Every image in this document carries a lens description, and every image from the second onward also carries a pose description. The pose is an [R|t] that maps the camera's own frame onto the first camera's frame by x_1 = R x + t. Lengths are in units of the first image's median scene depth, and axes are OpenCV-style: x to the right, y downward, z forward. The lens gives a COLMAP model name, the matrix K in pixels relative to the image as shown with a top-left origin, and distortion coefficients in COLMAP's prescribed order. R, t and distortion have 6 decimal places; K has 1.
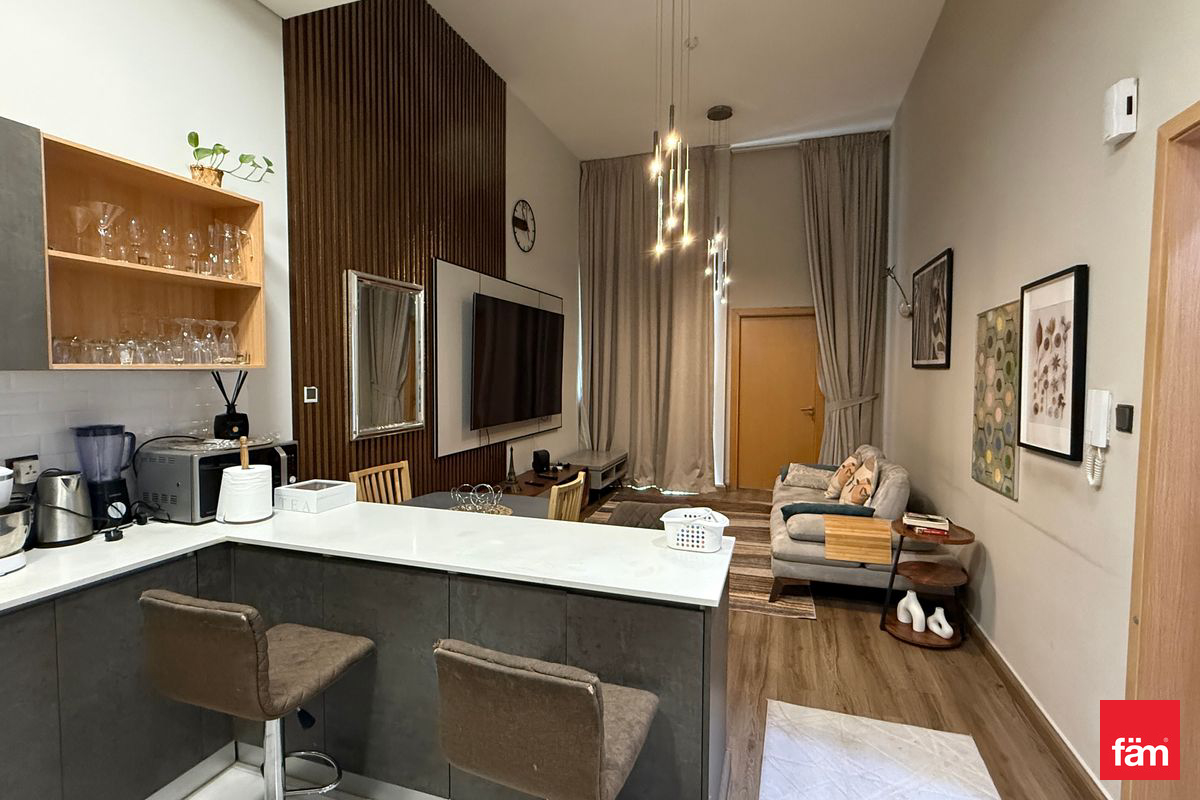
lens RADIAL K [[563.4, 0, 597.2], [0, 563.4, 393.4], [0, 0, 1]] dist [0.035562, 0.000137]
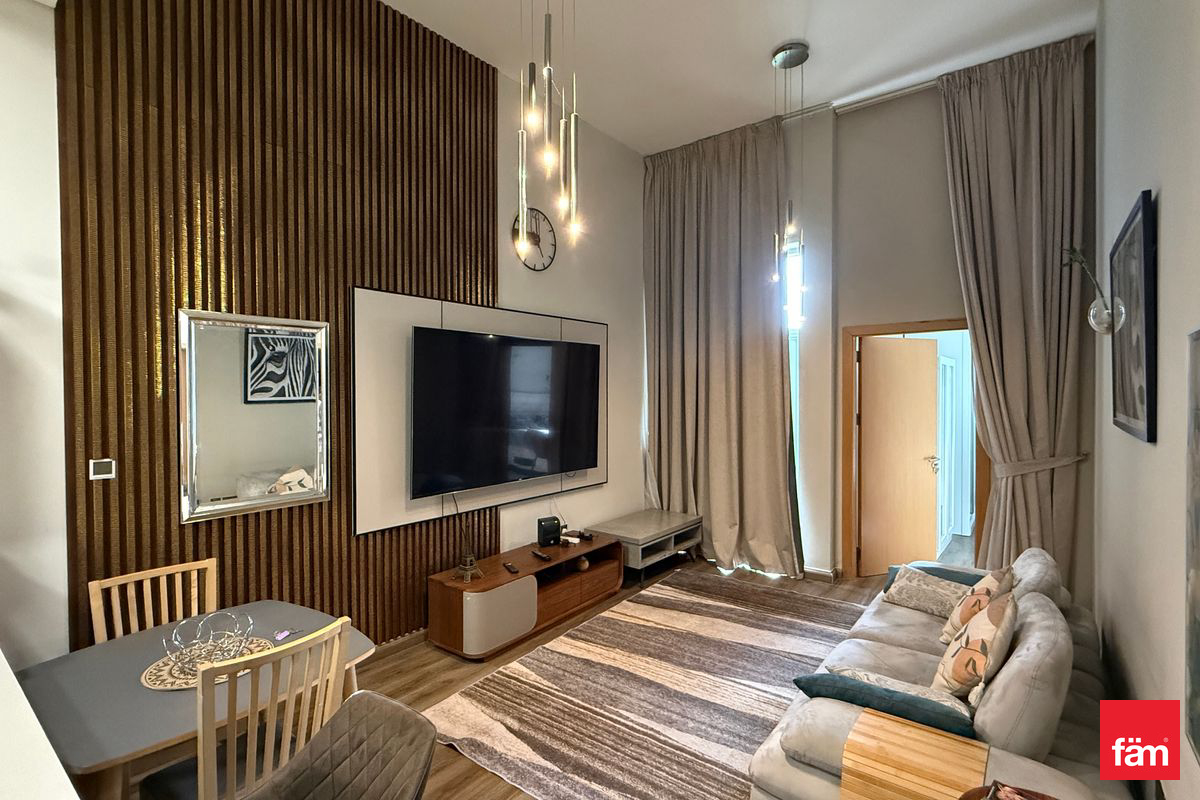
lens RADIAL K [[563.1, 0, 602.8], [0, 563.1, 394.7], [0, 0, 1]] dist [0.011657, 0.000150]
pose [[0.941571, -0.006152, -0.336760, 0.276929], [-0.005845, 0.999384, -0.034599, -0.051473], [0.336765, 0.034546, 0.940955, 0.321796]]
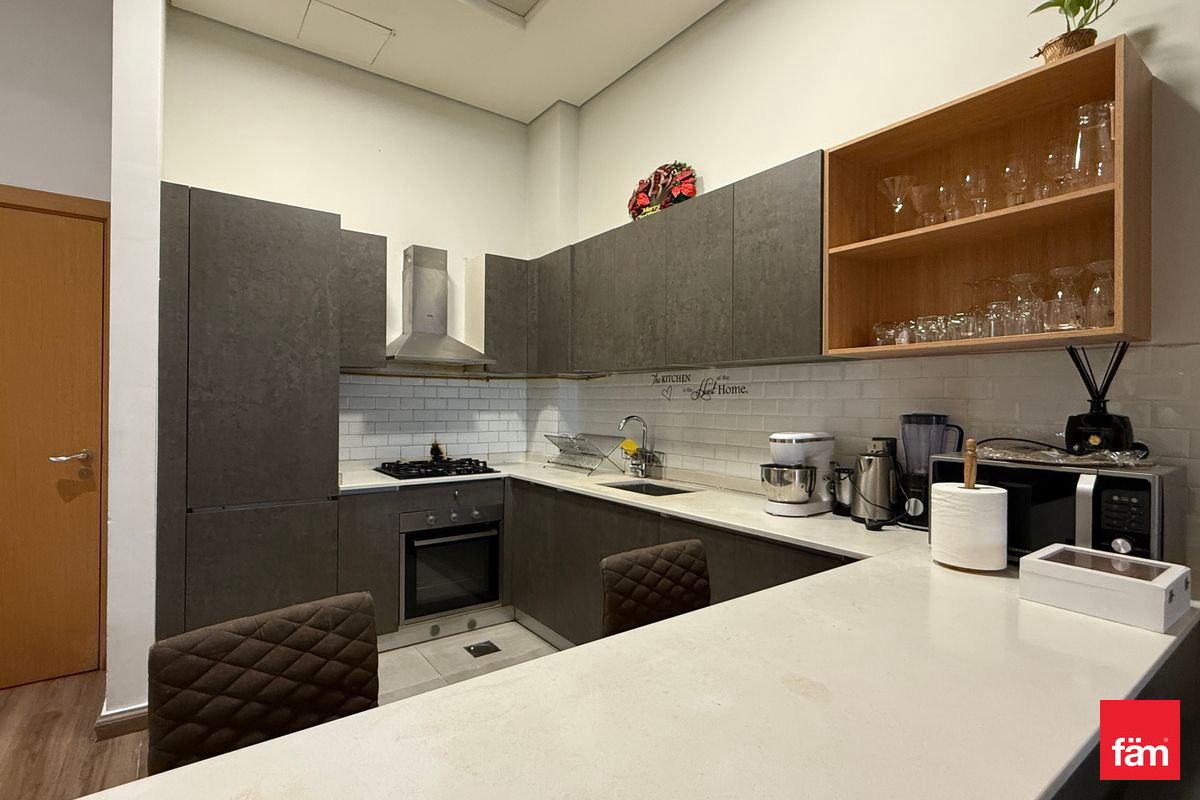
lens RADIAL K [[563.4, 0, 597.2], [0, 563.4, 393.4], [0, 0, 1]] dist [0.035562, 0.000137]
pose [[-0.595849, -0.012446, -0.803000, 0.086300], [-0.043556, 0.998909, 0.016837, 0.014469], [0.801914, 0.045008, -0.595741, 0.526487]]
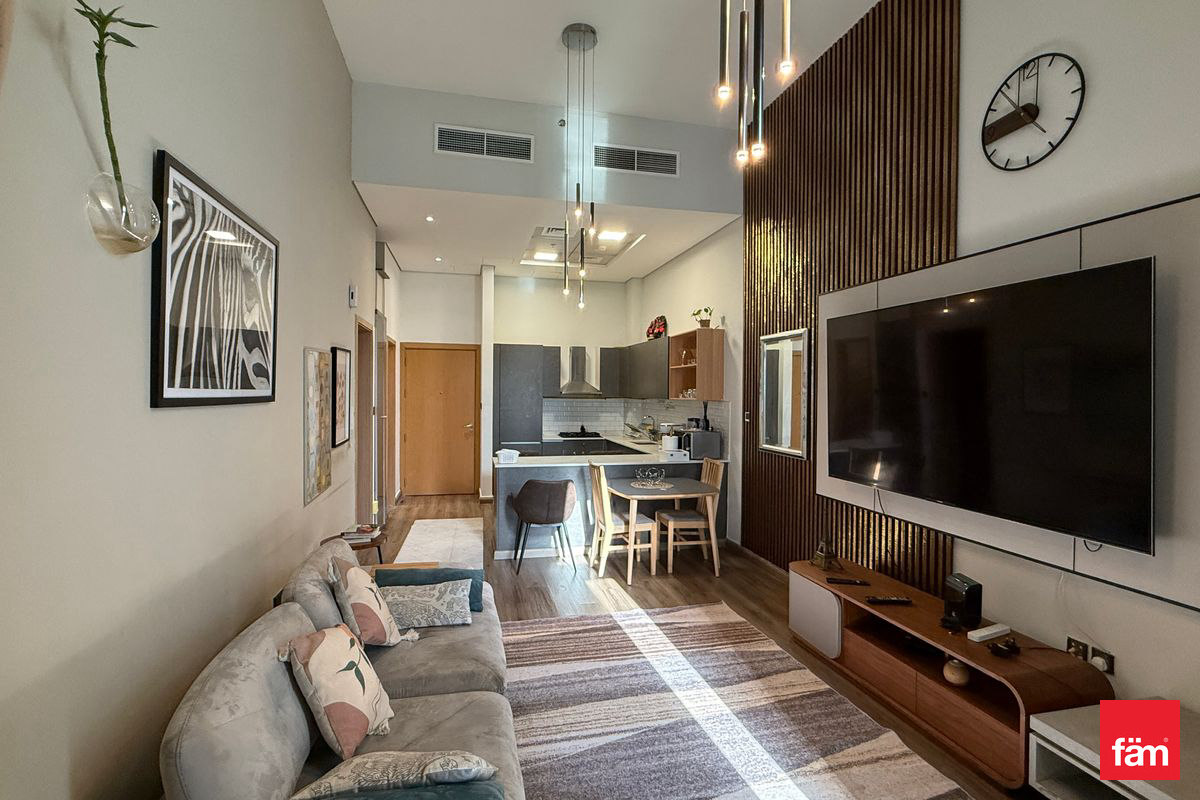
lens RADIAL K [[563.4, 0, 597.2], [0, 563.4, 393.4], [0, 0, 1]] dist [0.035562, 0.000137]
pose [[-0.852801, -0.007946, -0.522175, 0.504461], [-0.037531, 0.998231, 0.046106, -0.082504], [0.520885, 0.058917, -0.851591, 1.445152]]
